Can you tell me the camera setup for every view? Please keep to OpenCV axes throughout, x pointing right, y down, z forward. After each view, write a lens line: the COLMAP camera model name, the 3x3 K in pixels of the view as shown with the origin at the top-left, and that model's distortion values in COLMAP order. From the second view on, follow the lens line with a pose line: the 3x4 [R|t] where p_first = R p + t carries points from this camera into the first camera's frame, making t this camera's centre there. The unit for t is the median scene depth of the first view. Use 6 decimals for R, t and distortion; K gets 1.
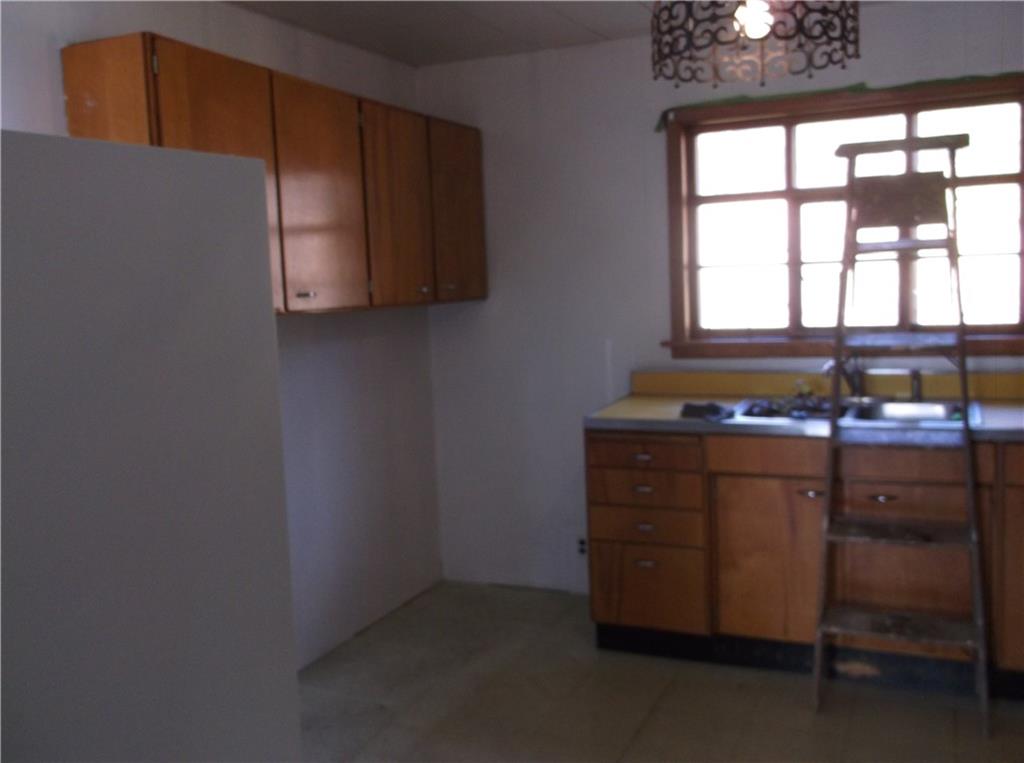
lens RADIAL K [[1049.7, 0, 512.0], [0, 1049.7, 381.5], [0, 0, 1]] dist [0.009883, -0.000348]
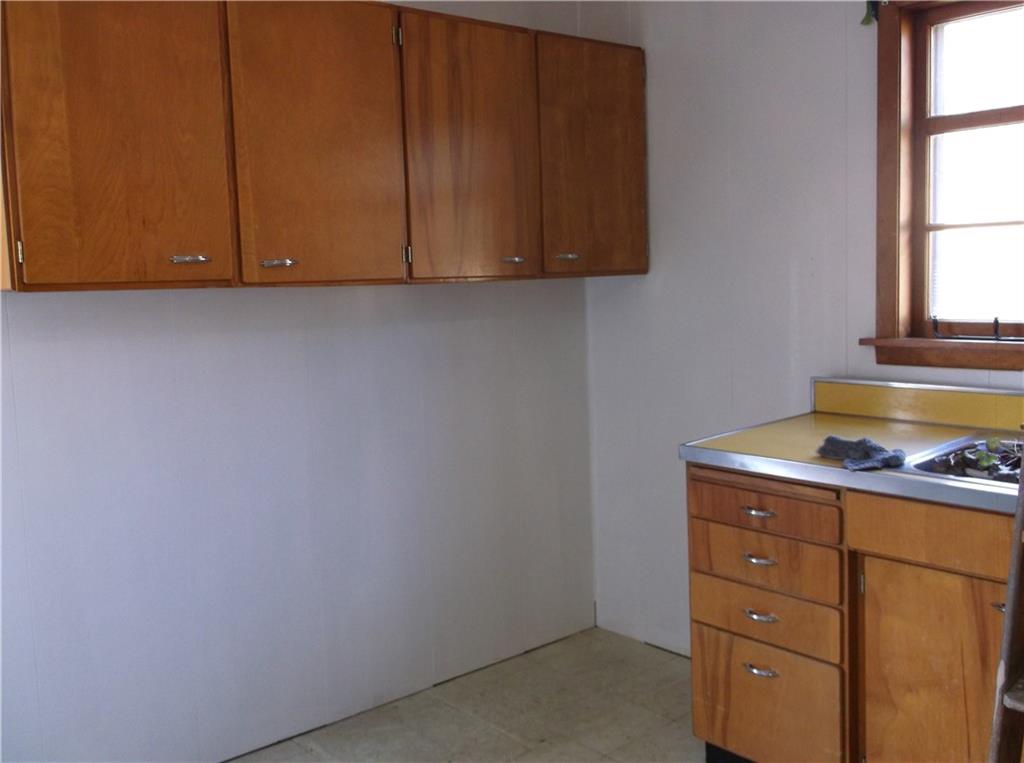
lens RADIAL K [[1002.7, 0, 512.0], [0, 1002.7, 381.5], [0, 0, 1]] dist [-0.023713, -0.003691]
pose [[0.896093, 0.054409, -0.440519, 0.239850], [-0.045136, 0.998484, 0.031509, -0.021268], [0.441566, -0.008352, 0.897190, 0.342536]]
